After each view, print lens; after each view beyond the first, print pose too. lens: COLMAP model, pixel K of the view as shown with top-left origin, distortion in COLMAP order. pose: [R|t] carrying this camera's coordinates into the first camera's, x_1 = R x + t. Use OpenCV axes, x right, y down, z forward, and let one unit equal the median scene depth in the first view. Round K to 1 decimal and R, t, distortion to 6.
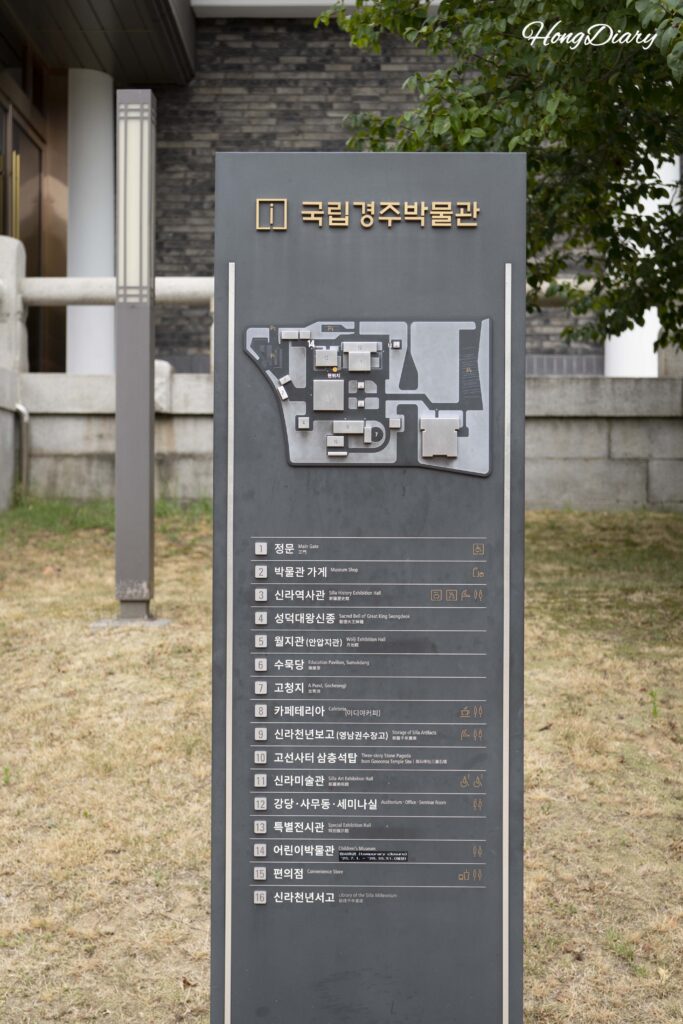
lens RADIAL K [[1551.2, 0, 341.3], [0, 1551.2, 512.3], [0, 0, 1]] dist [0.031786, 0.000000]
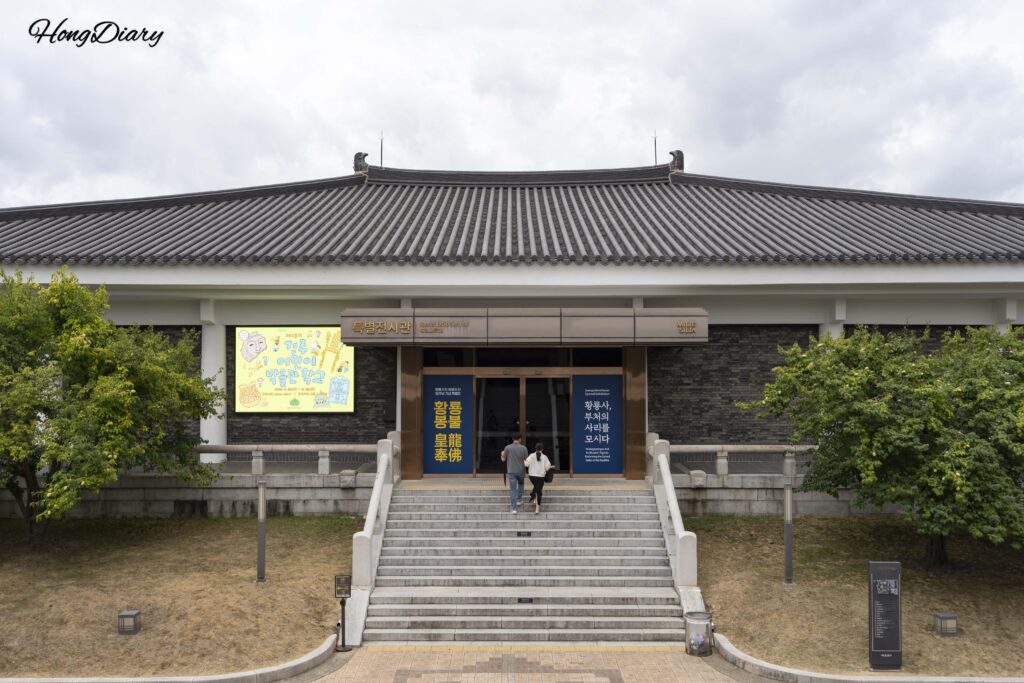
lens RADIAL K [[1092.0, 0, 512.2], [0, 1092.0, 341.3], [0, 0, 1]] dist [0.003529, 0.000000]
pose [[0.999975, -0.004169, 0.005728, -0.404558], [0.004235, 0.999925, -0.011494, -0.264952], [-0.005679, 0.011518, 0.999918, -1.010965]]
